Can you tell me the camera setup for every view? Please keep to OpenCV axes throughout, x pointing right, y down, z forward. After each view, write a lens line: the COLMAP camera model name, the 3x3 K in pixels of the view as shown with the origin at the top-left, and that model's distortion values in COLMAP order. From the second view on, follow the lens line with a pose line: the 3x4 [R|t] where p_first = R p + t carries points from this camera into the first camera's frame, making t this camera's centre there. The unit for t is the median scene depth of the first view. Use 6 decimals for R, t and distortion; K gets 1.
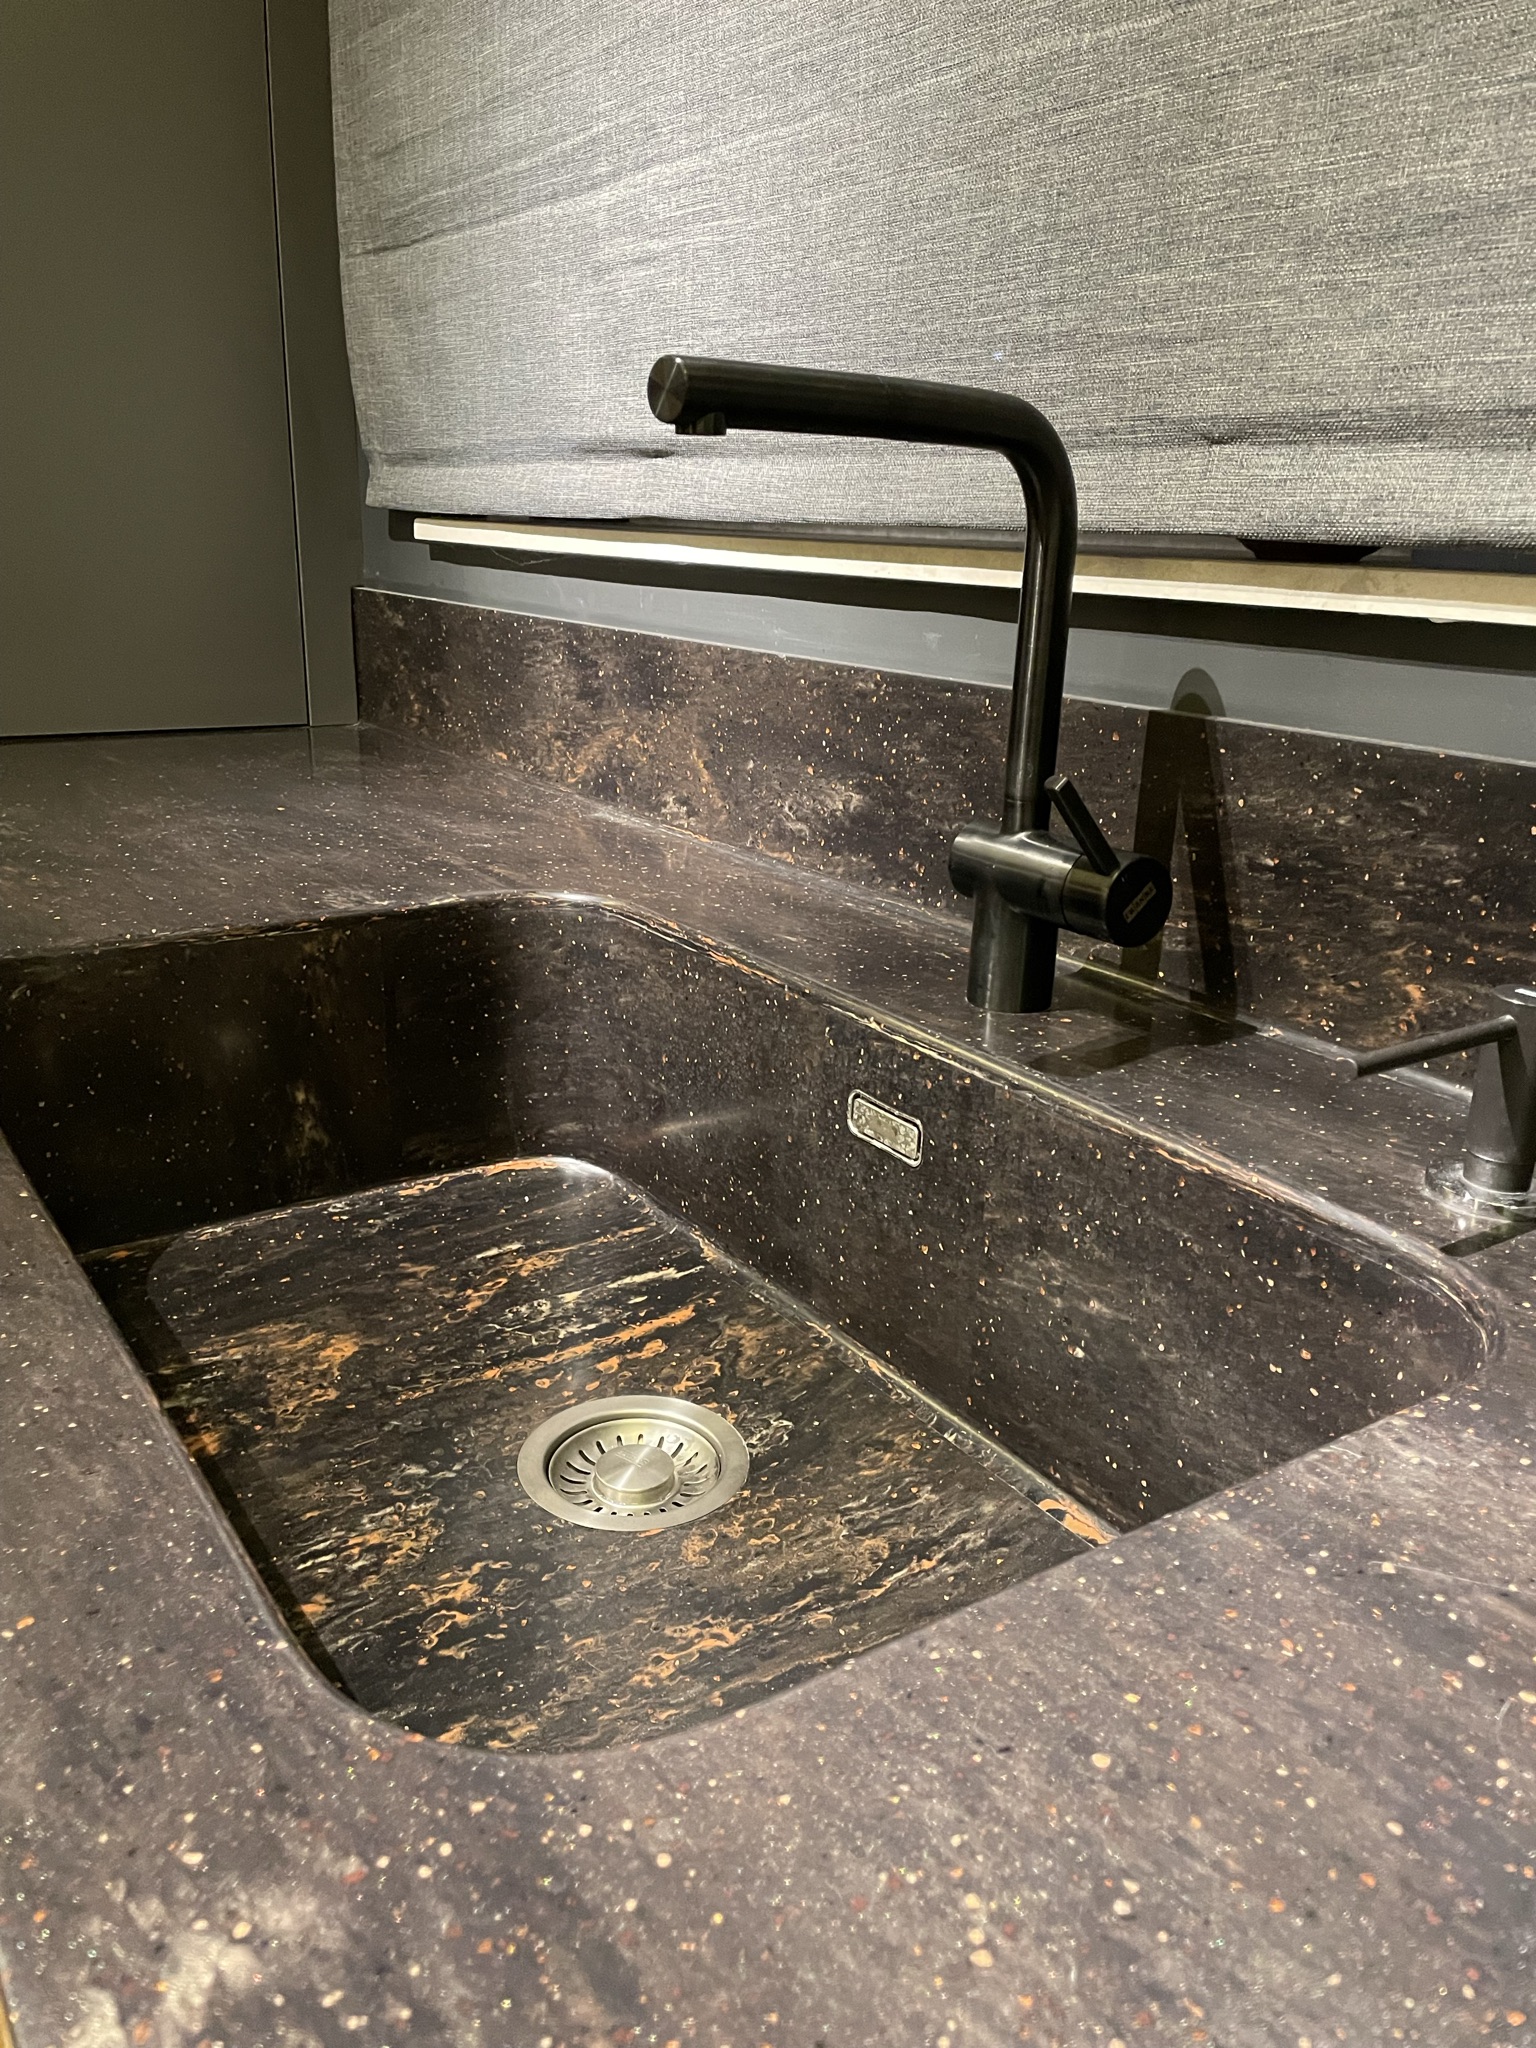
lens RADIAL K [[1558.2, 0, 768.0], [0, 1558.2, 1024.0], [0, 0, 1]] dist [0.102649, -0.145280]
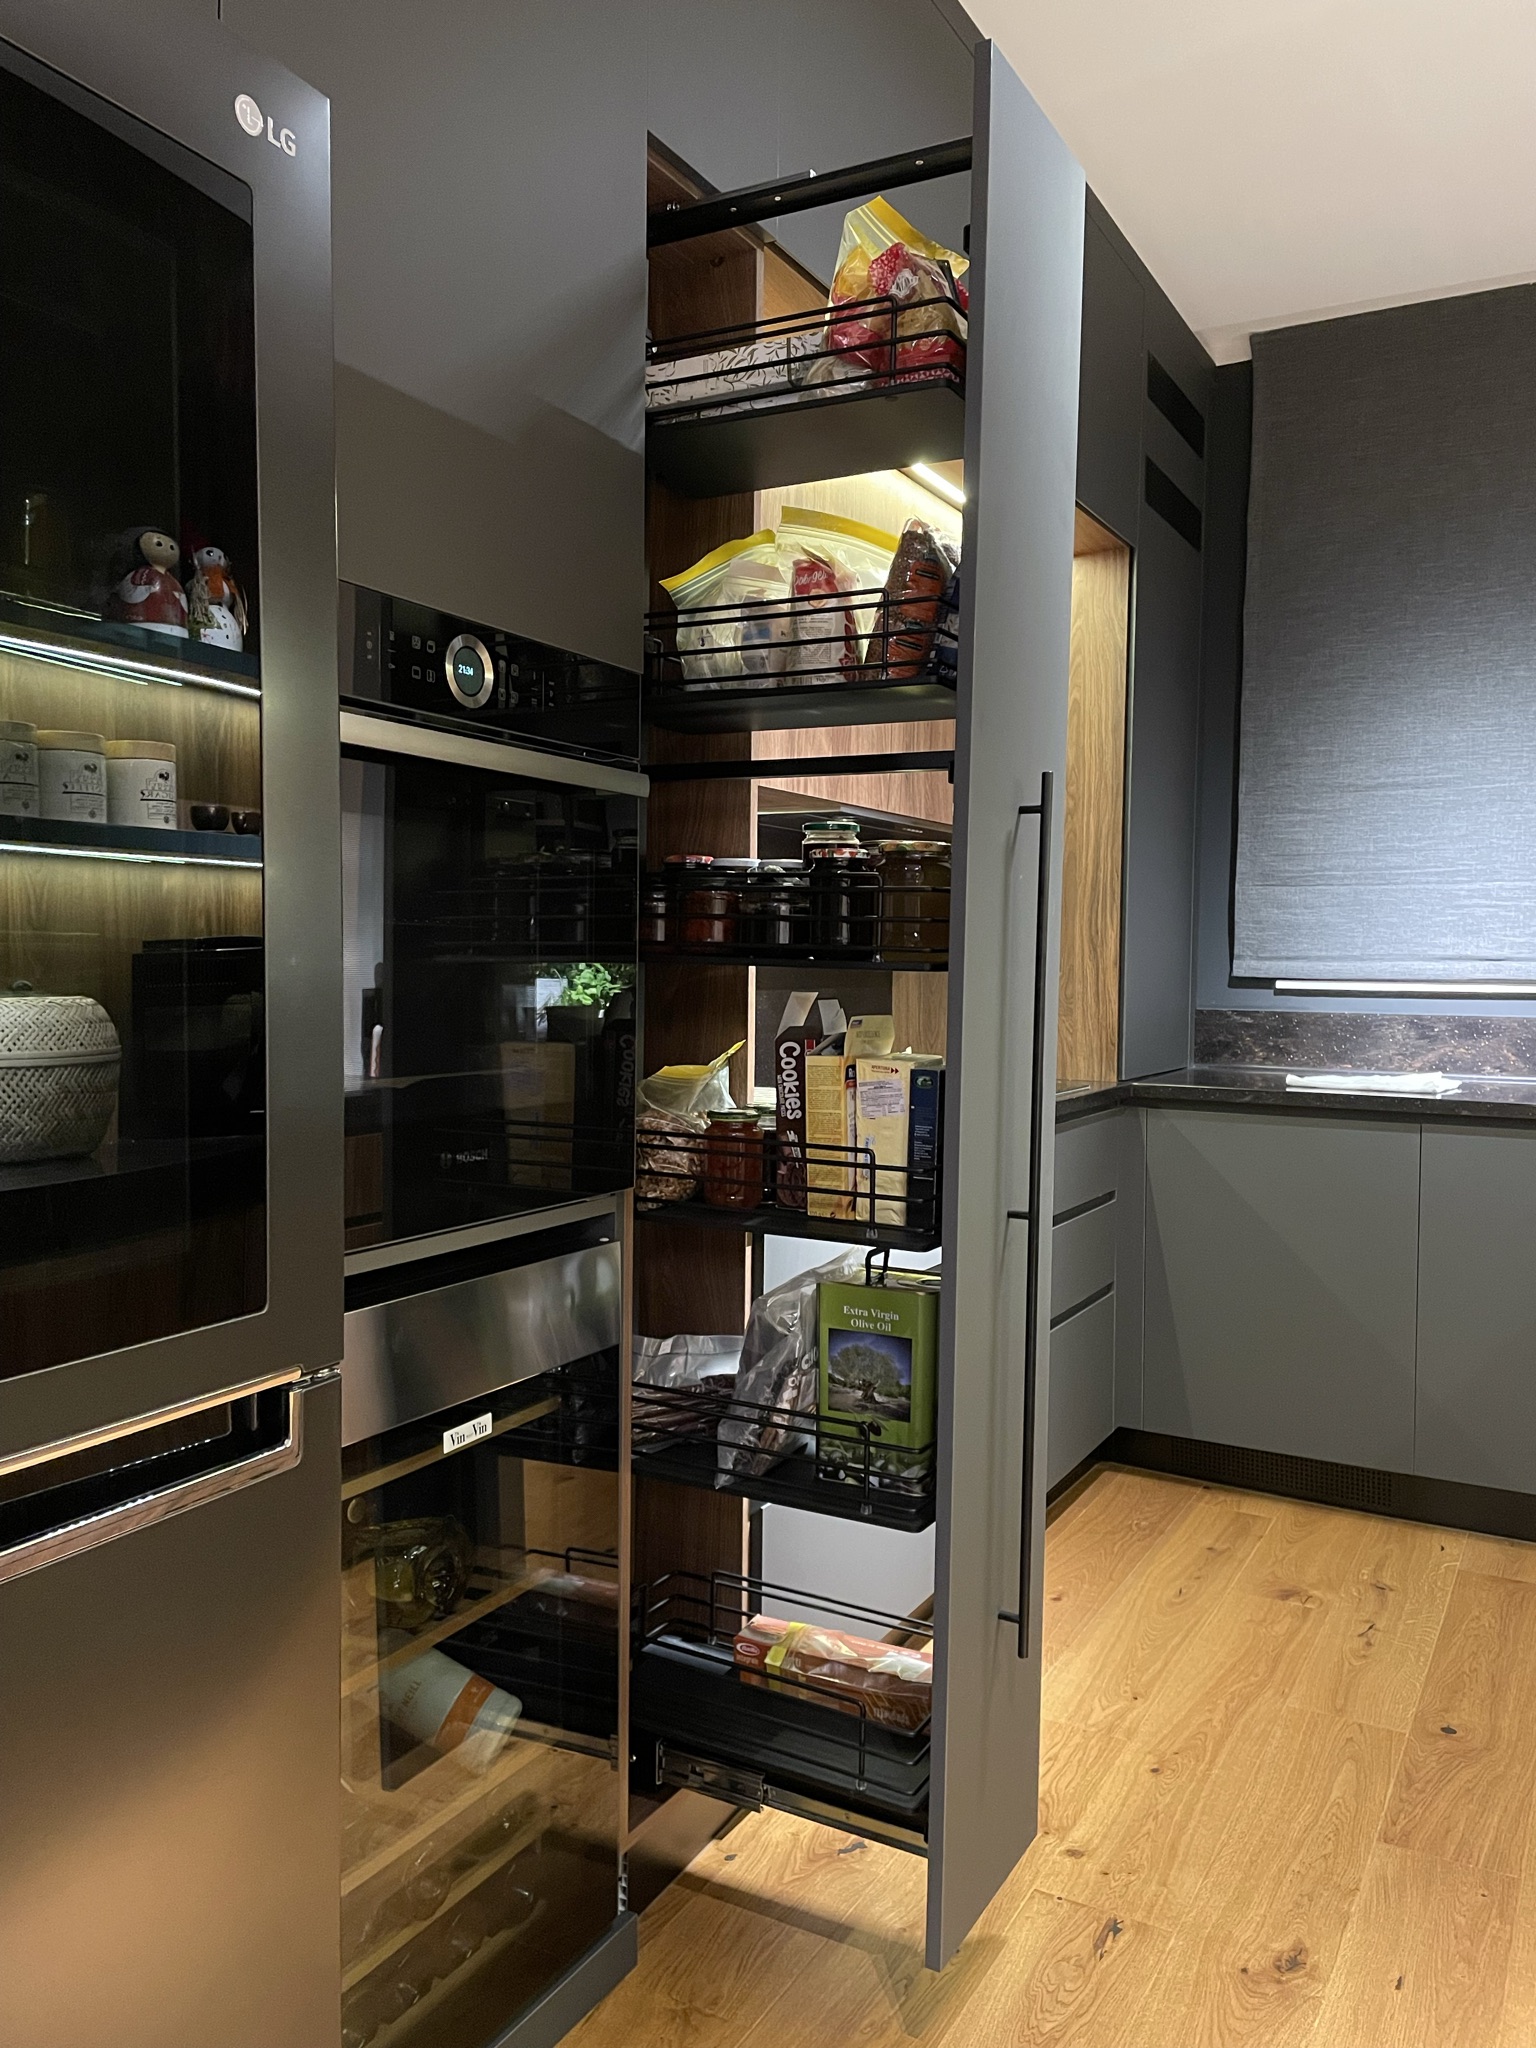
lens RADIAL K [[1558.2, 0, 768.0], [0, 1558.2, 1024.0], [0, 0, 1]] dist [0.102649, -0.145280]
pose [[0.889333, -0.039916, 0.455514, -2.971340], [0.156533, 0.962570, -0.221262, 0.253685], [-0.429632, 0.268079, 0.862294, -1.149037]]
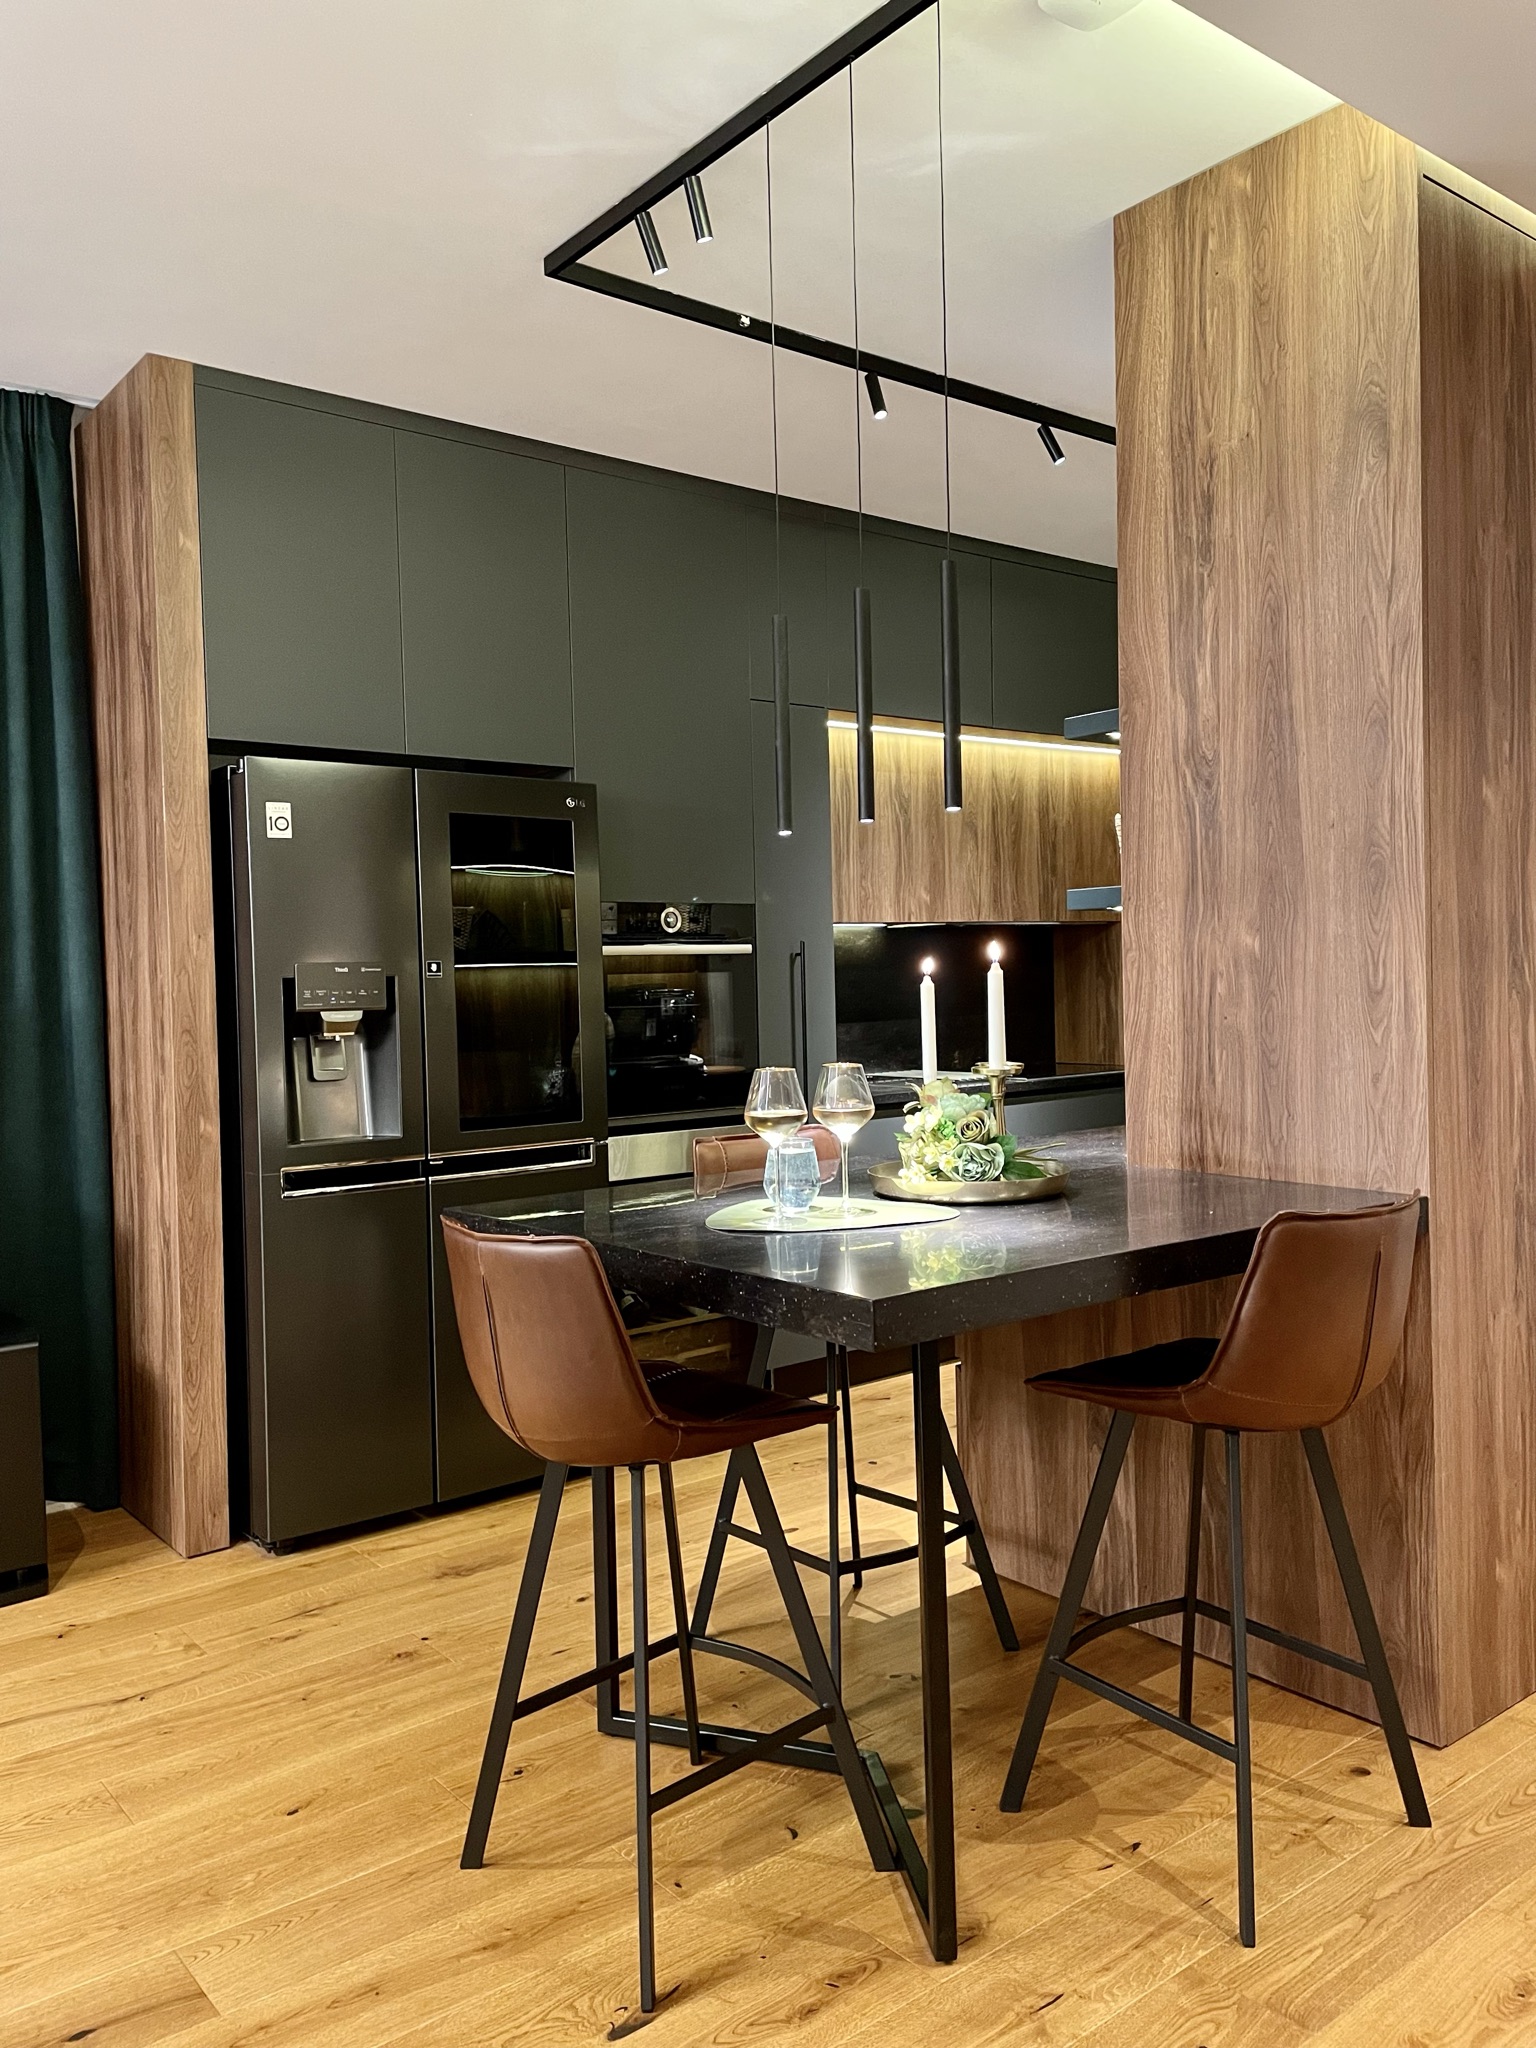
lens RADIAL K [[1558.2, 0, 768.0], [0, 1558.2, 1024.0], [0, 0, 1]] dist [0.102649, -0.145280]
pose [[0.995017, -0.061772, 0.078261, -2.647149], [0.081137, 0.957860, -0.275538, 0.979685], [-0.057942, 0.280515, 0.958099, -3.682735]]
